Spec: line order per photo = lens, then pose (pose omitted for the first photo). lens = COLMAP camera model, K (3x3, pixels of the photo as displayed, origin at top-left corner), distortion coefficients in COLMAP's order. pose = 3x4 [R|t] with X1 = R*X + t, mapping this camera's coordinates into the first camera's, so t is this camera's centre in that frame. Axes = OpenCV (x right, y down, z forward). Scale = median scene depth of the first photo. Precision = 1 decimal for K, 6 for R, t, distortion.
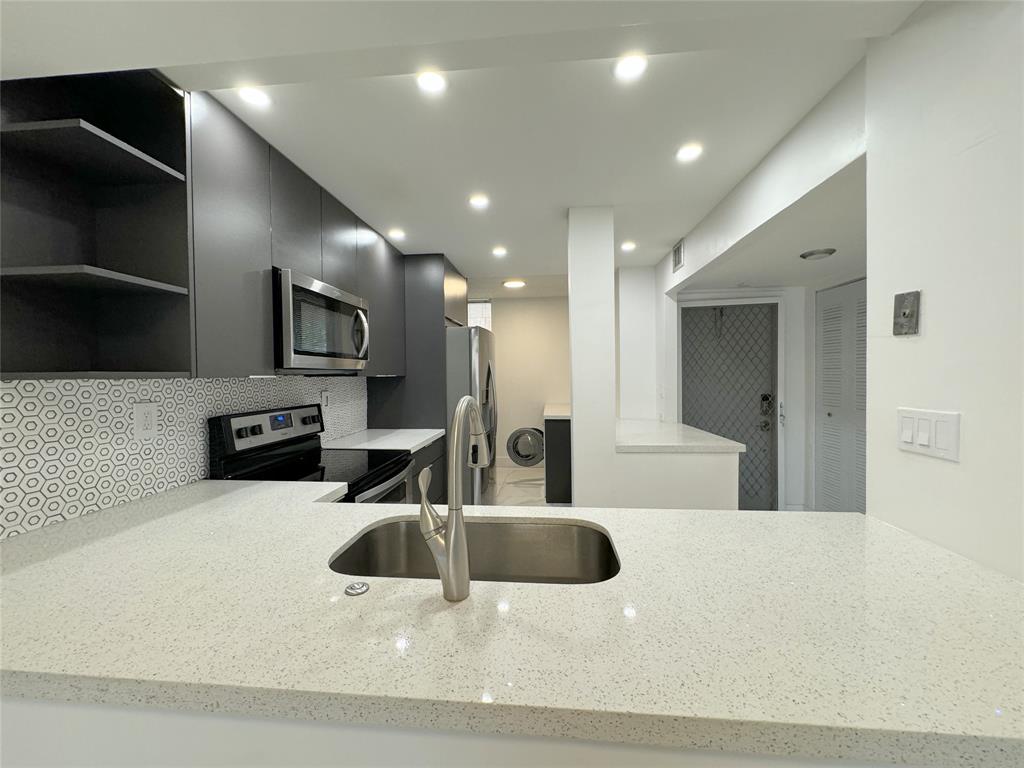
lens RADIAL K [[413.1, 0, 511.0], [0, 413.1, 380.6], [0, 0, 1]] dist [-0.001279, 0.000018]
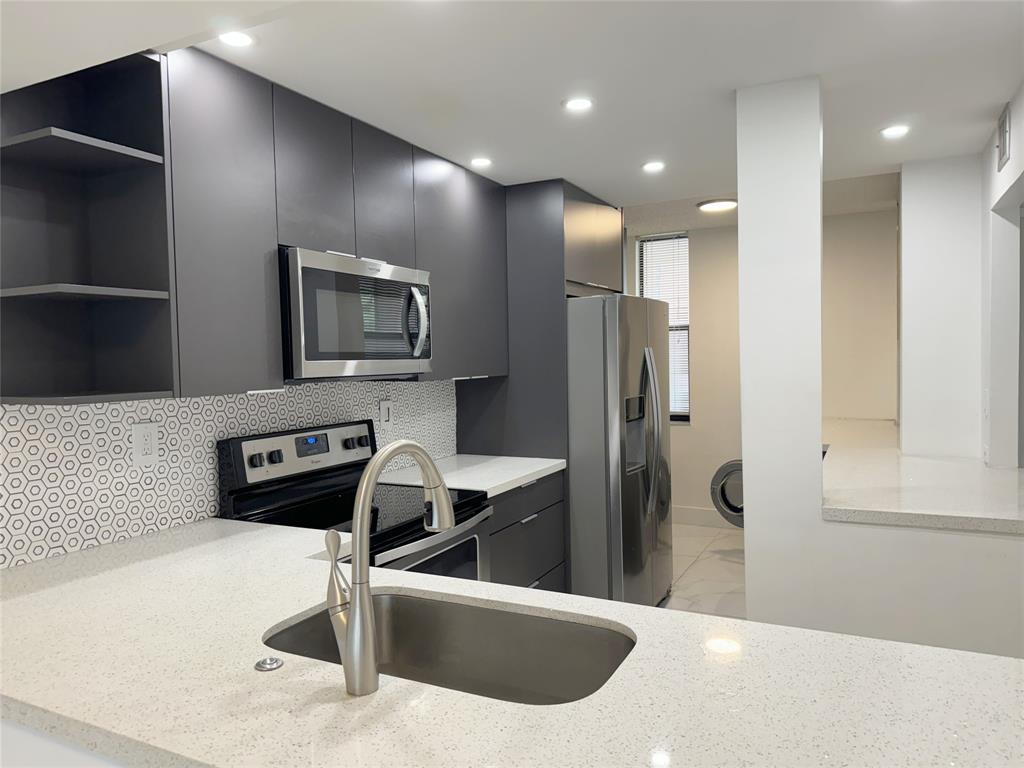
lens RADIAL K [[727.3, 0, 512.0], [0, 727.3, 384.0], [0, 0, 1]] dist [0.044045, -0.052130]
pose [[0.930750, 0.006651, -0.365597, 0.316823], [0.004516, 0.999549, 0.029681, -0.059041], [0.365629, -0.029277, 0.930300, -0.105163]]
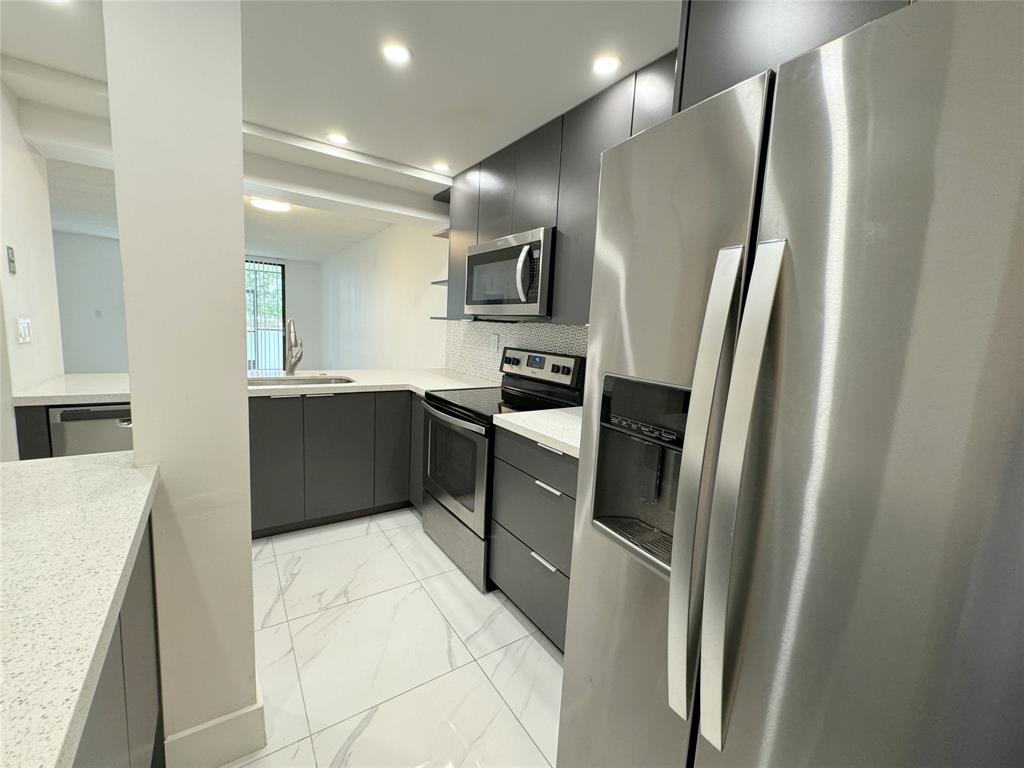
lens RADIAL K [[413.1, 0, 511.0], [0, 413.1, 380.6], [0, 0, 1]] dist [-0.001279, 0.000018]
pose [[-0.771134, 0.054278, -0.634355, 0.316579], [-0.052871, 0.987459, 0.148761, -0.025964], [0.634474, 0.148253, -0.758593, 2.303270]]
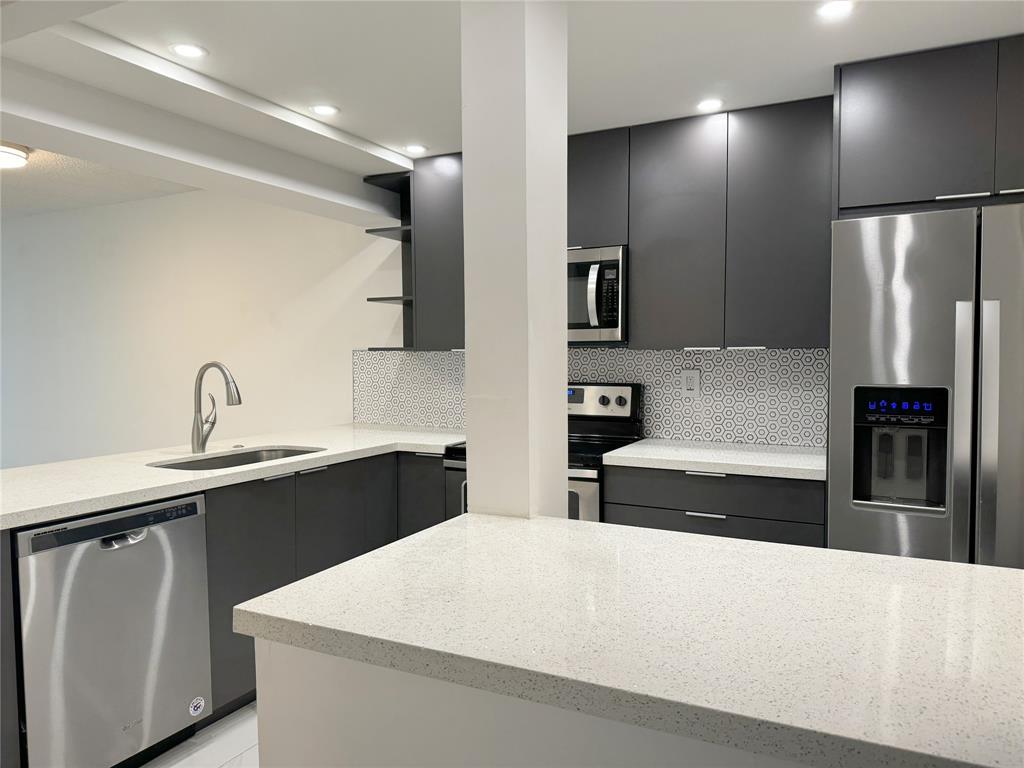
lens RADIAL K [[727.1, 0, 512.0], [0, 727.1, 384.0], [0, 0, 1]] dist [0.123244, -0.054872]
pose [[-0.380136, 0.051633, -0.923488, 1.347529], [-0.006058, 0.998280, 0.058308, -0.035662], [0.924911, 0.027759, -0.379170, 1.893504]]
